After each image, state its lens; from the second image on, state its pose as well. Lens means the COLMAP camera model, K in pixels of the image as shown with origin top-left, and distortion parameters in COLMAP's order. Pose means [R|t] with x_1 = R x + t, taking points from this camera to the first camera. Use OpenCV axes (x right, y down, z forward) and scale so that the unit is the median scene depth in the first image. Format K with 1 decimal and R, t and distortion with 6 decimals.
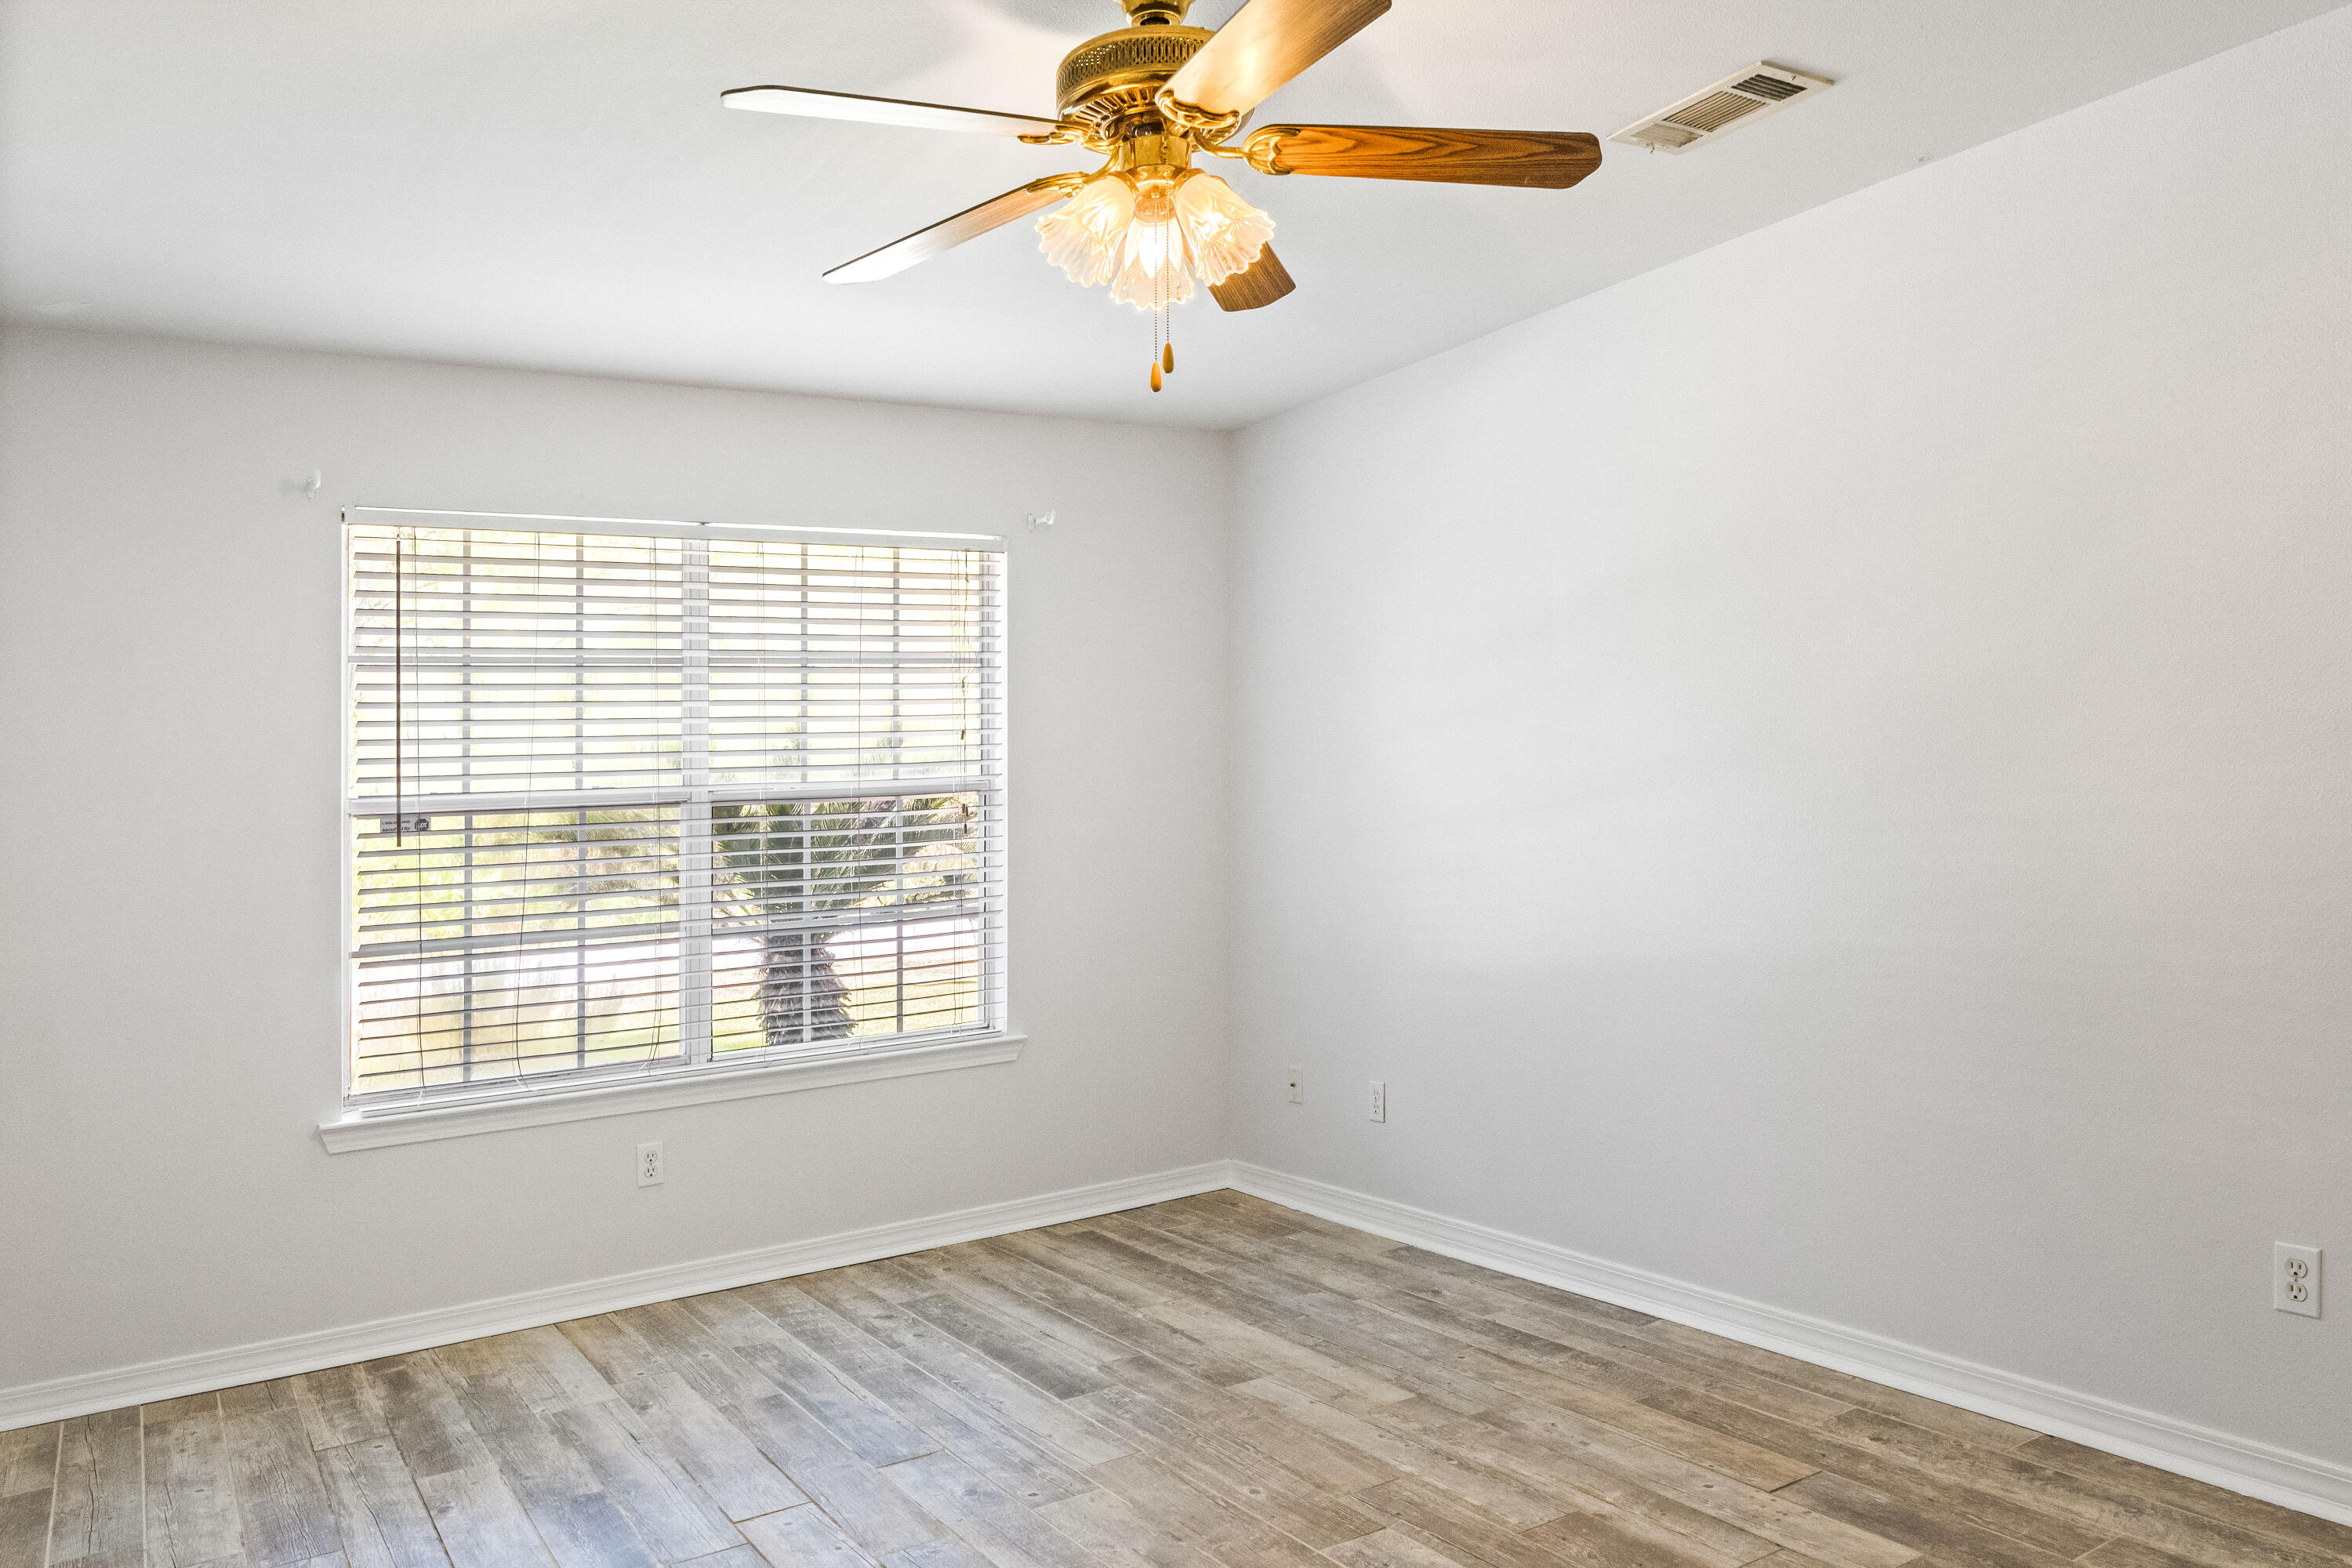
lens RADIAL K [[1659.5, 0, 1170.4], [0, 1659.5, 820.3], [0, 0, 1]] dist [-0.003100, -0.002182]
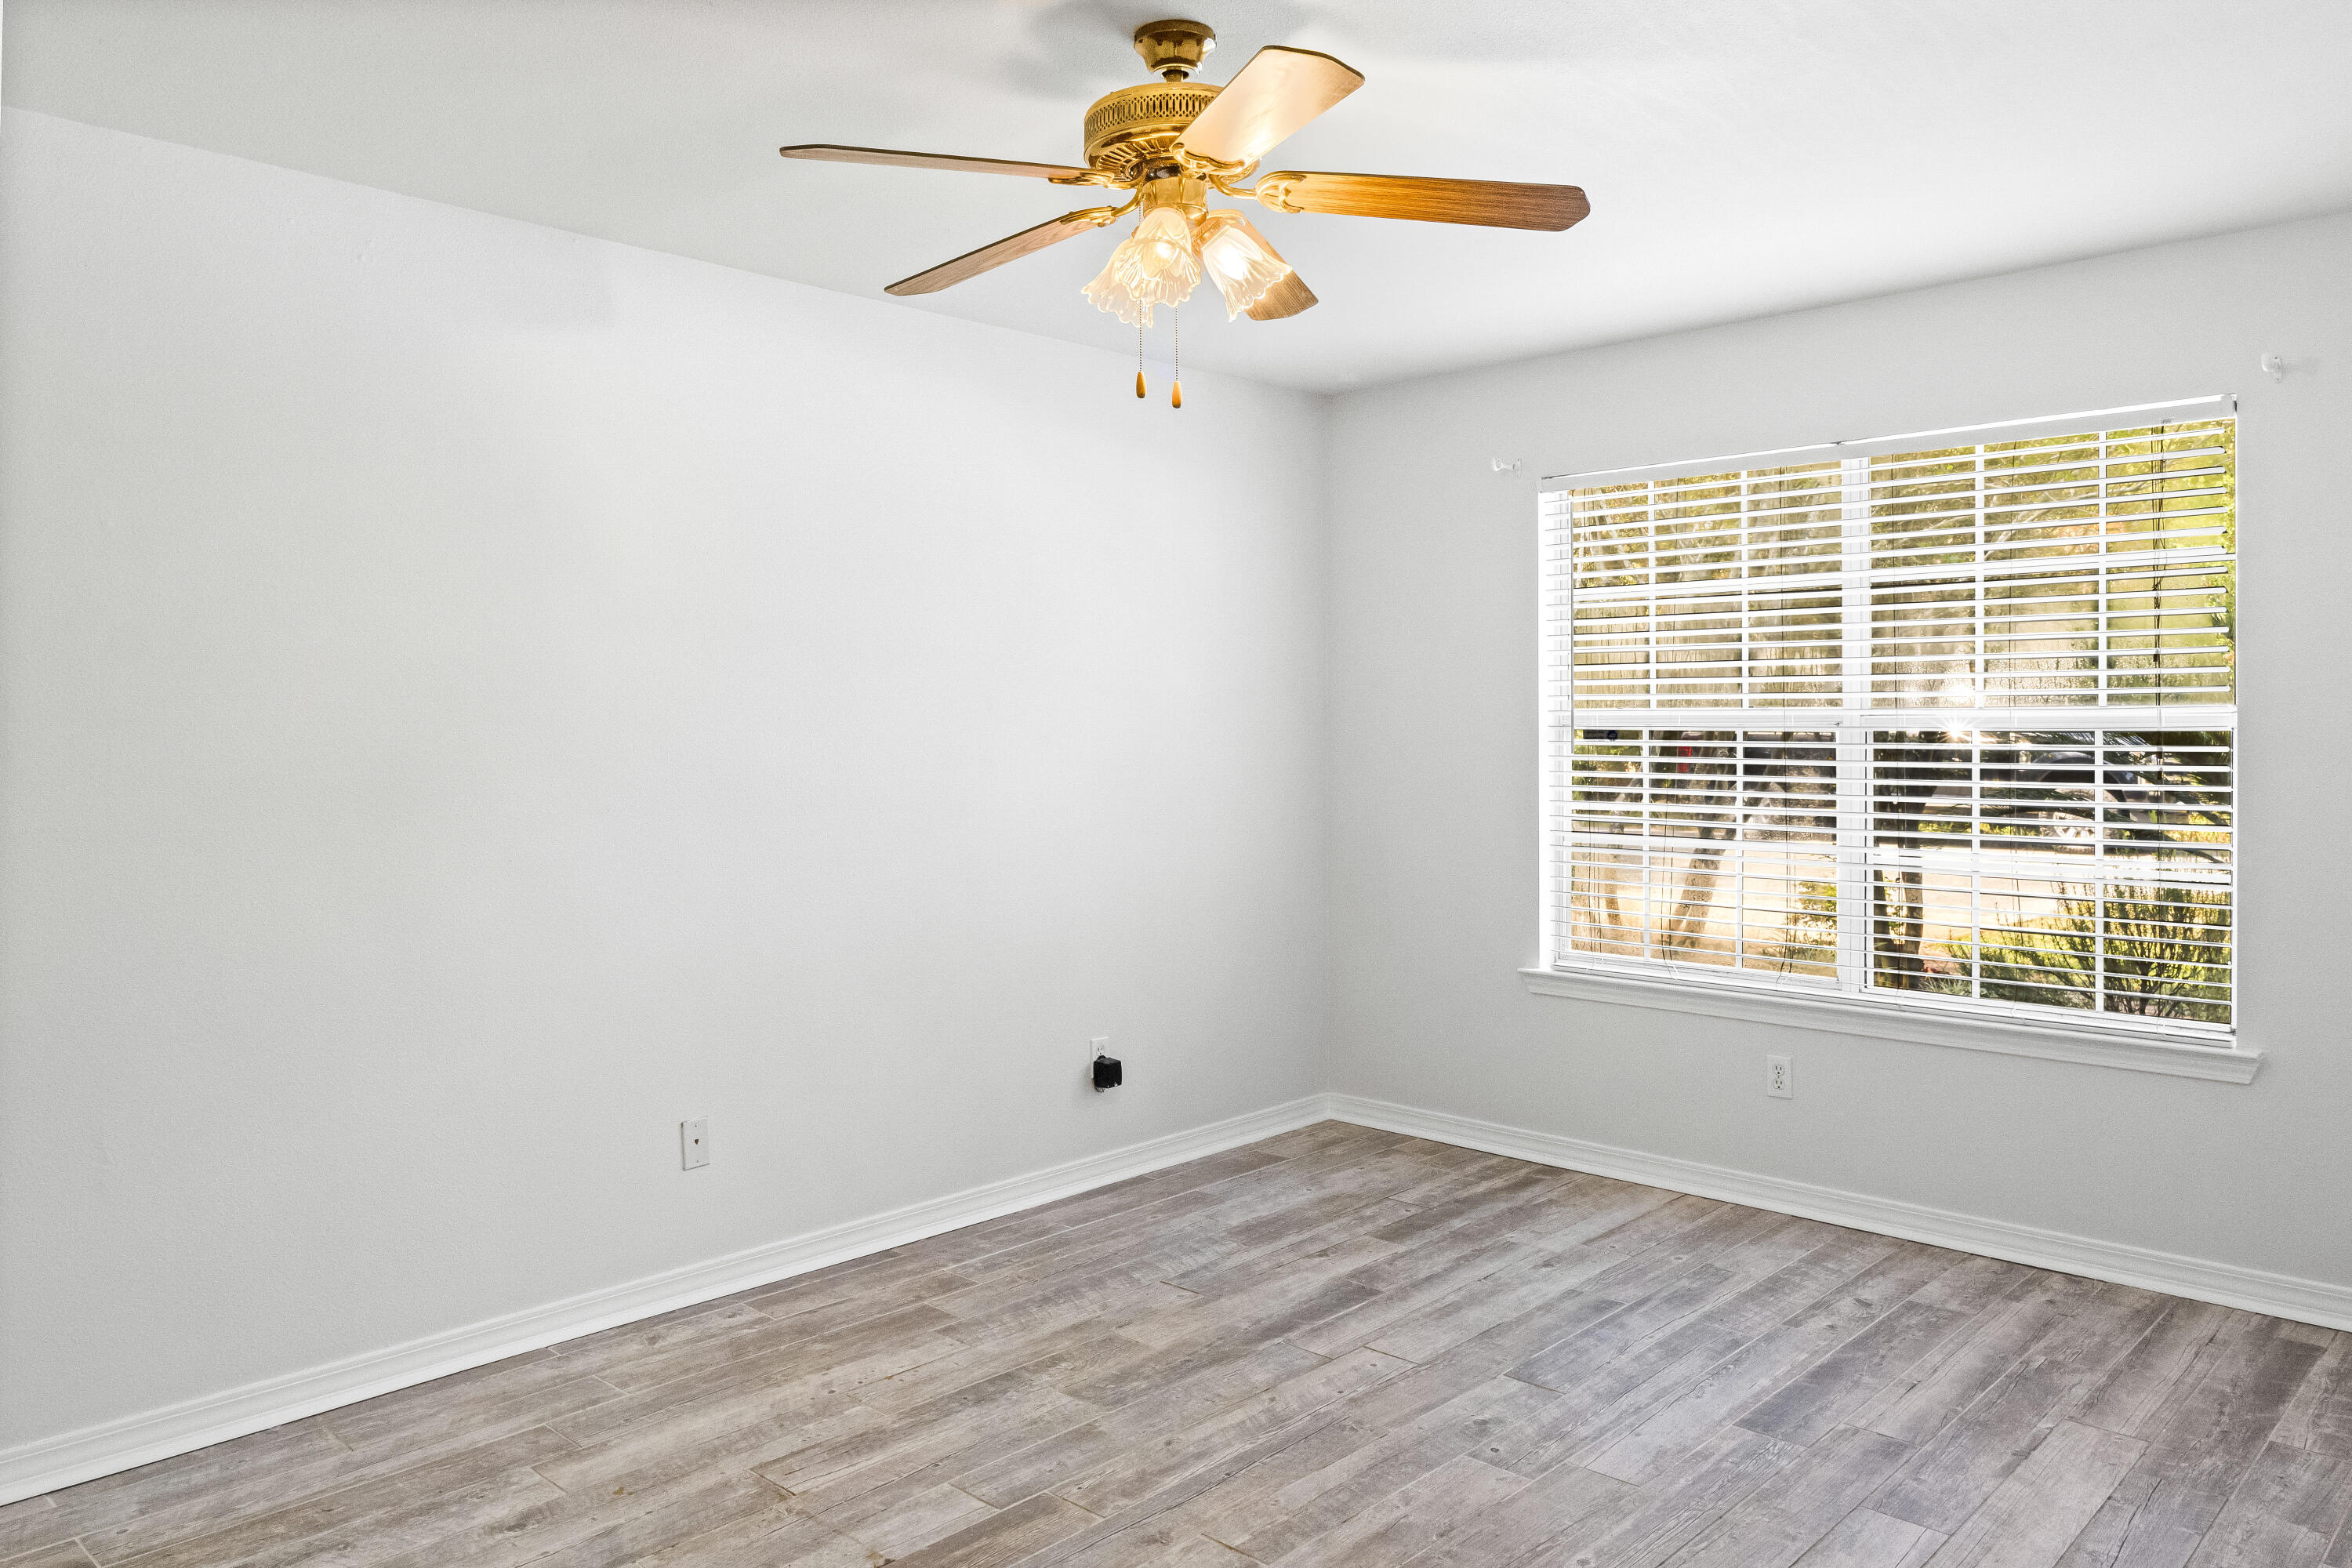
lens RADIAL K [[1644.9, 0, 1176.0], [0, 1644.9, 784.0], [0, 0, 1]] dist [0.001667, -0.001482]
pose [[0.253421, 0.088840, -0.963268, 0.604093], [-0.015512, 0.996019, 0.087780, -0.058500], [0.967232, -0.007303, 0.253790, 0.434889]]
